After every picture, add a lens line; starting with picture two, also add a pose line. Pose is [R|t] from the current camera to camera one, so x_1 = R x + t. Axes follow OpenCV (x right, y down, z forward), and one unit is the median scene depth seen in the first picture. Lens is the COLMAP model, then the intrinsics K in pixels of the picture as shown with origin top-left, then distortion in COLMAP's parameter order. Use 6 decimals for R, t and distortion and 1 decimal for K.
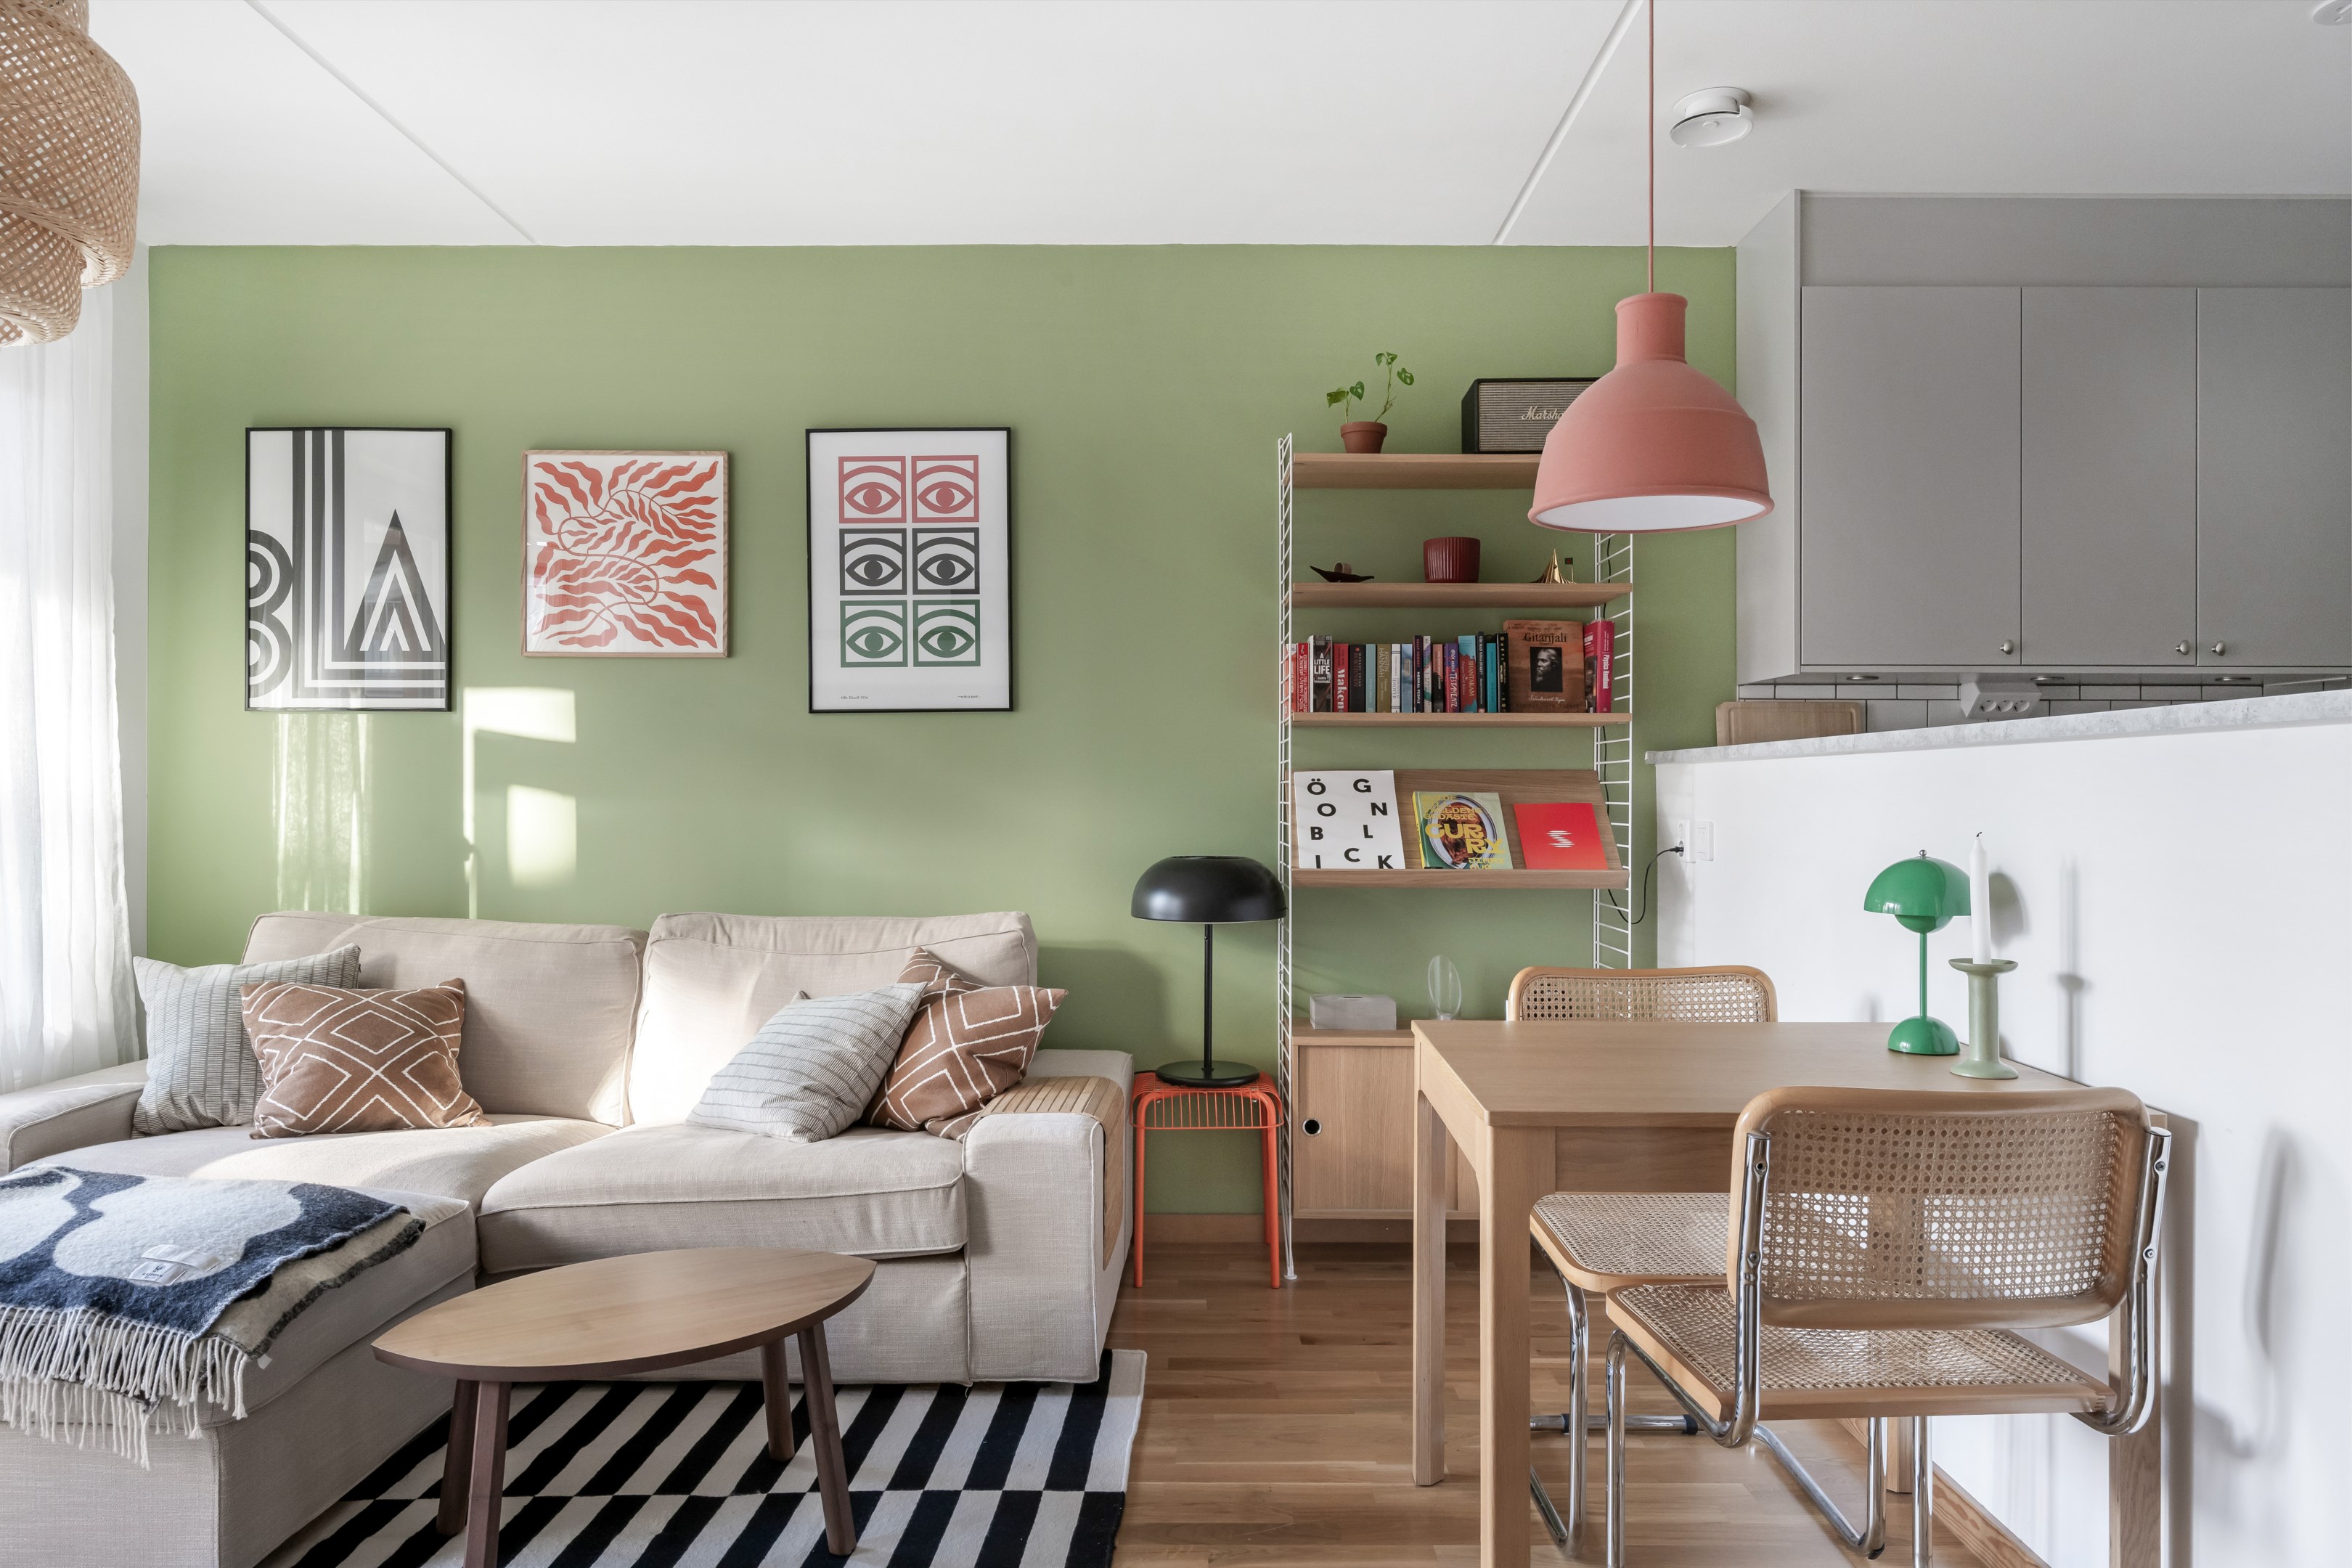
lens RADIAL K [[1480.4, 0, 1182.7], [0, 1480.4, 787.1], [0, 0, 1]] dist [-0.002434, 0.000710]
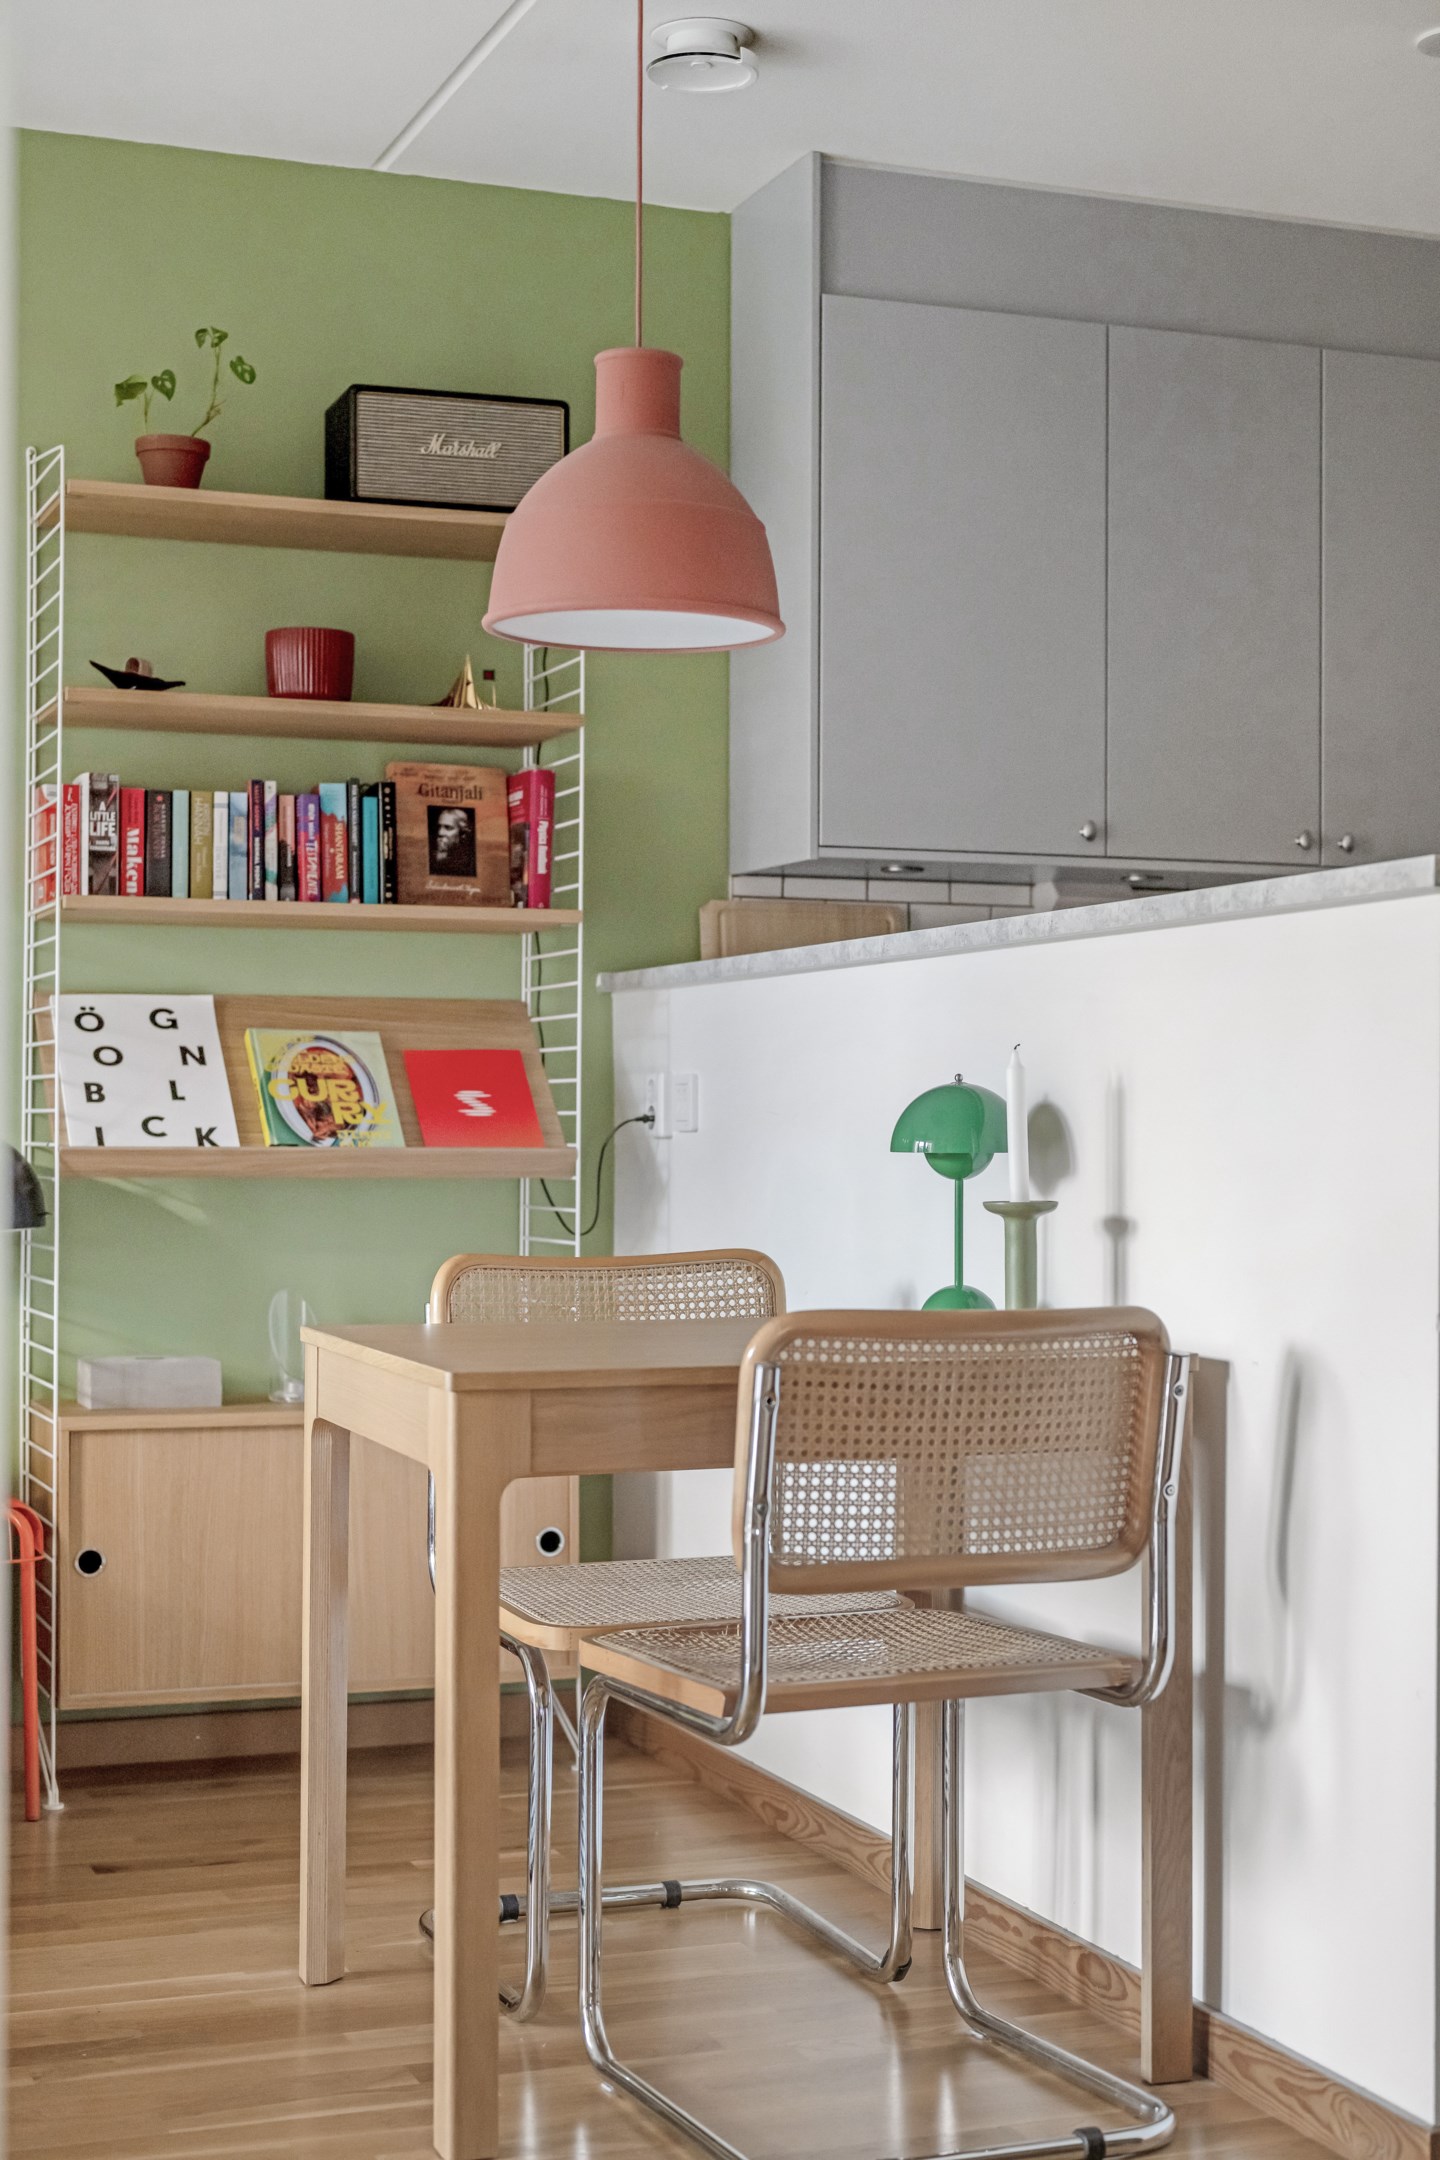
lens RADIAL K [[3074.8, 0, 722.4], [0, 3074.8, 1078.8], [0, 0, 1]] dist [-0.009055, 0.000000]
pose [[0.934839, 0.007276, 0.354997, -0.126195], [-0.003940, 0.999941, -0.010118, 0.039226], [-0.355050, 0.008060, 0.934813, -0.308559]]
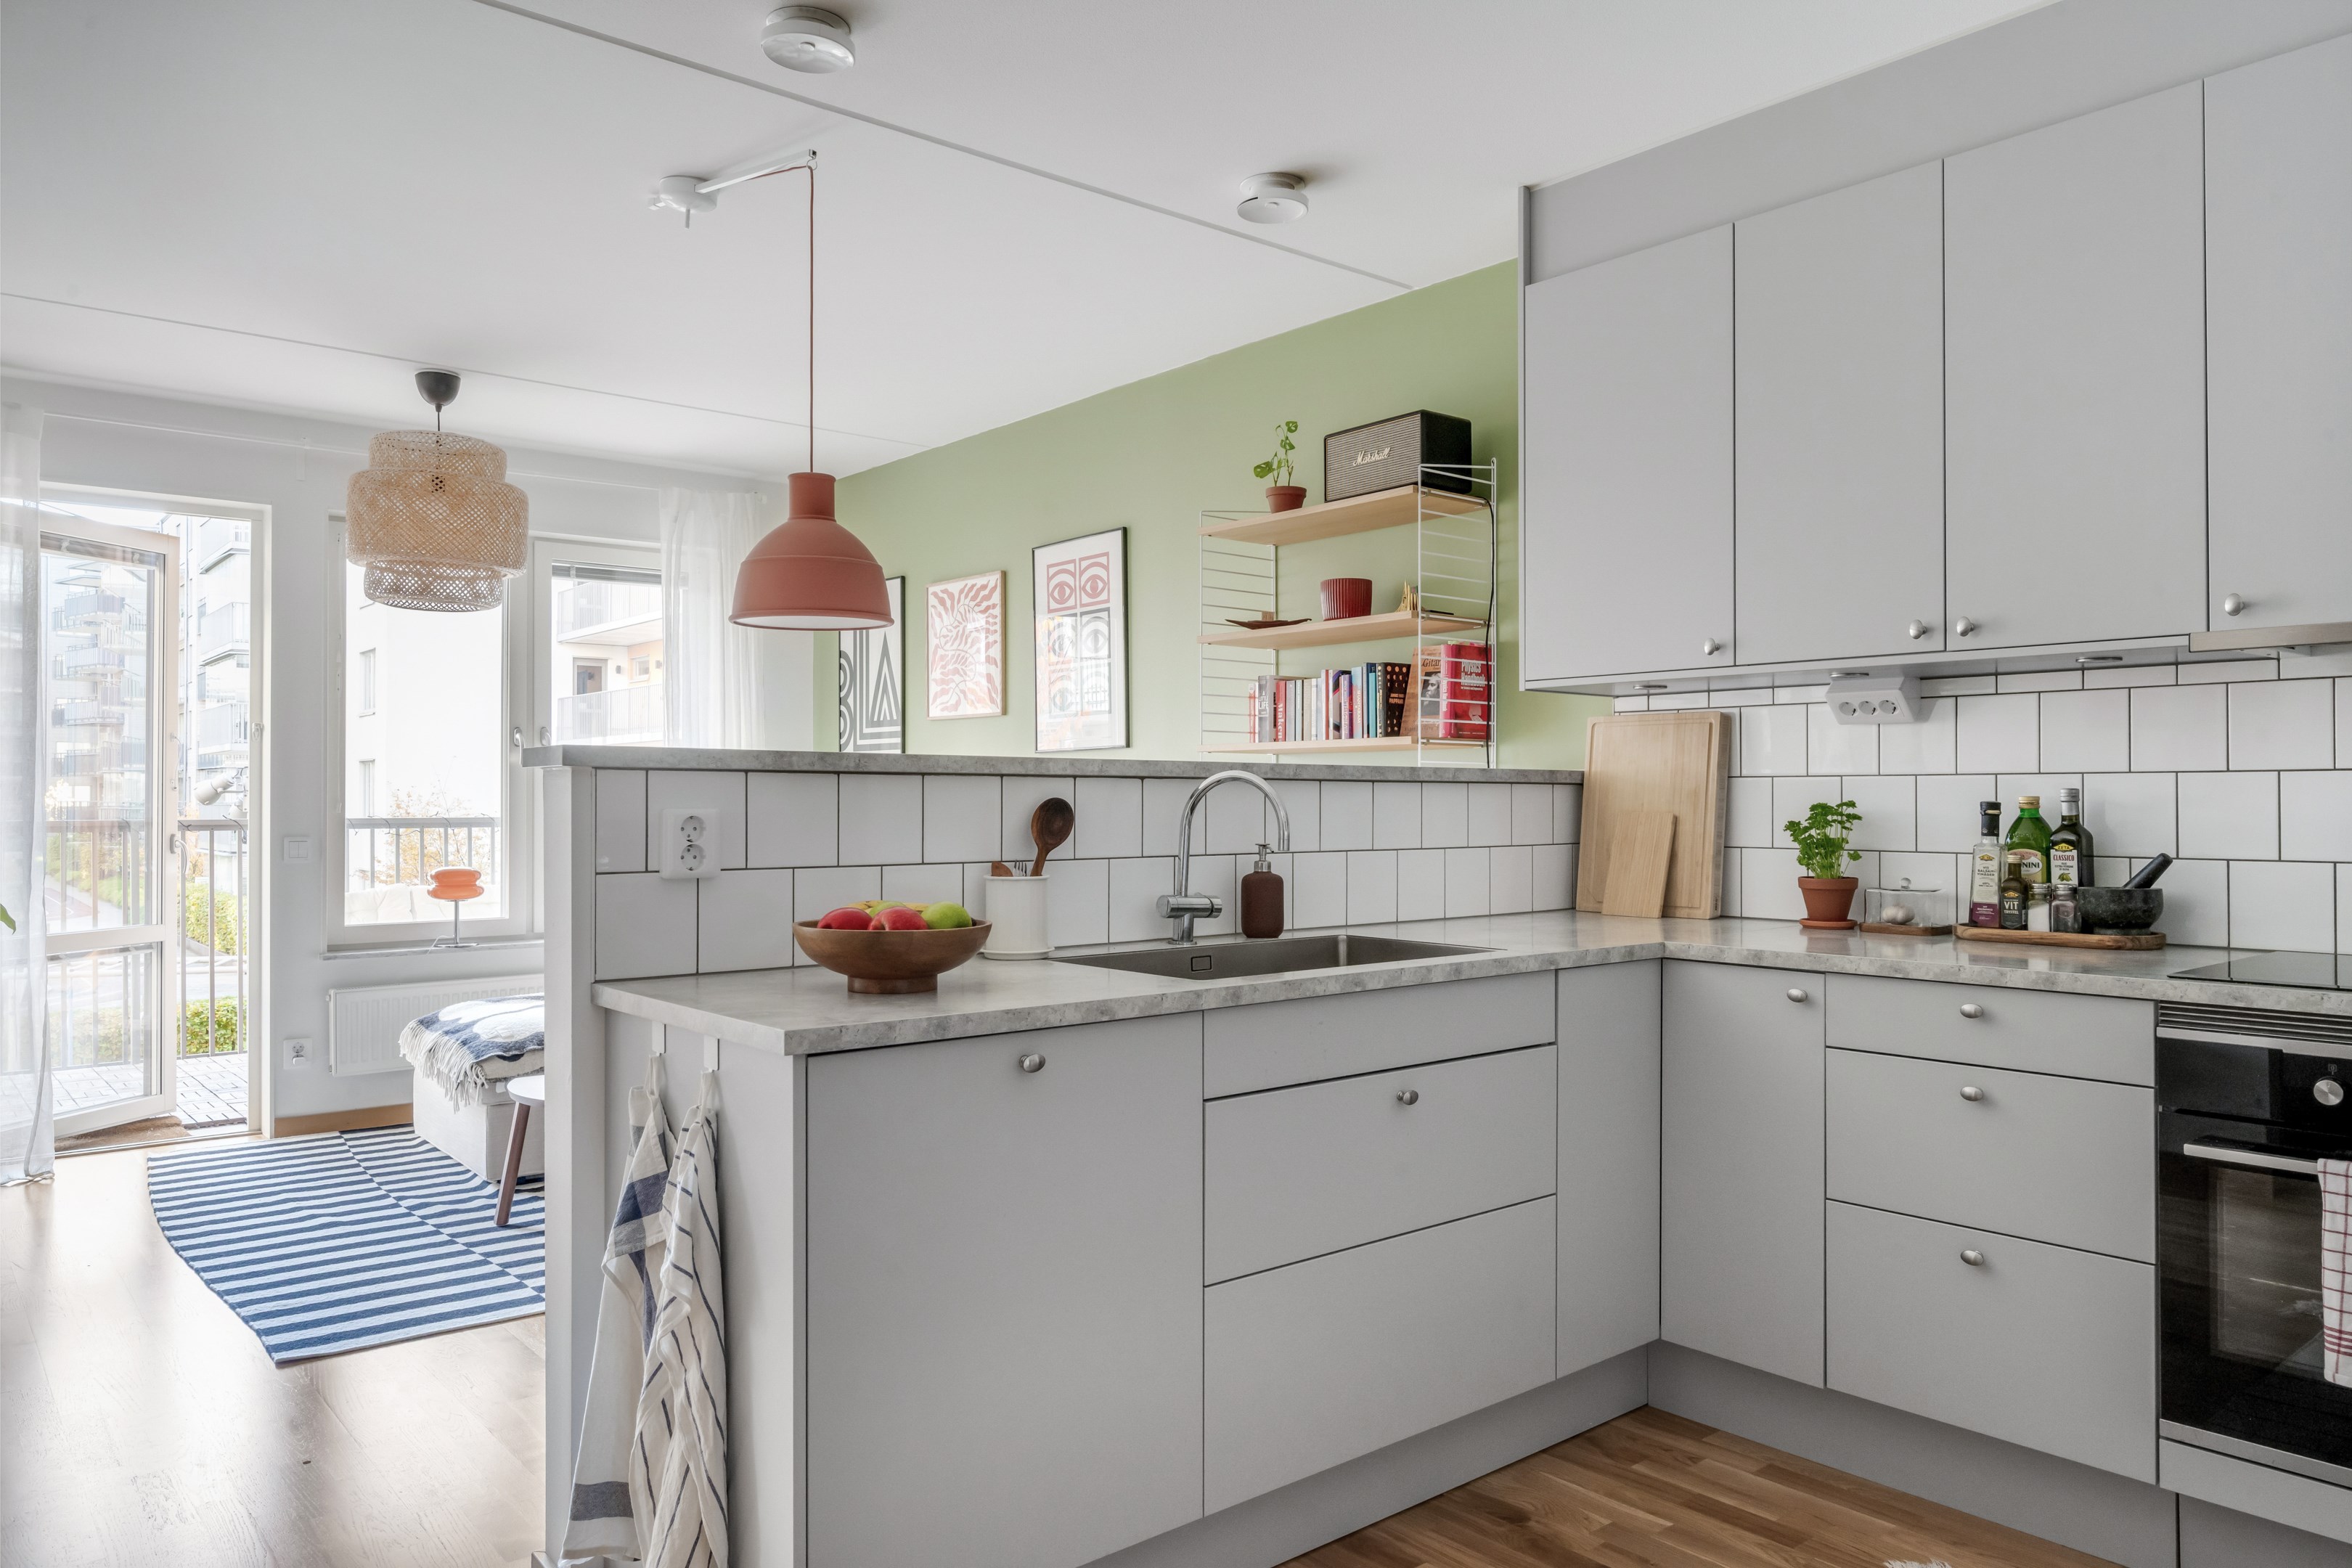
lens RADIAL K [[1596.8, 0, 1169.0], [0, 1596.8, 790.0], [0, 0, 1]] dist [-0.000410, -0.002051]
pose [[0.634675, -0.006257, -0.772754, 1.063977], [-0.002453, 0.999946, -0.010111, -0.001403], [0.772776, 0.008313, 0.634625, 0.169104]]
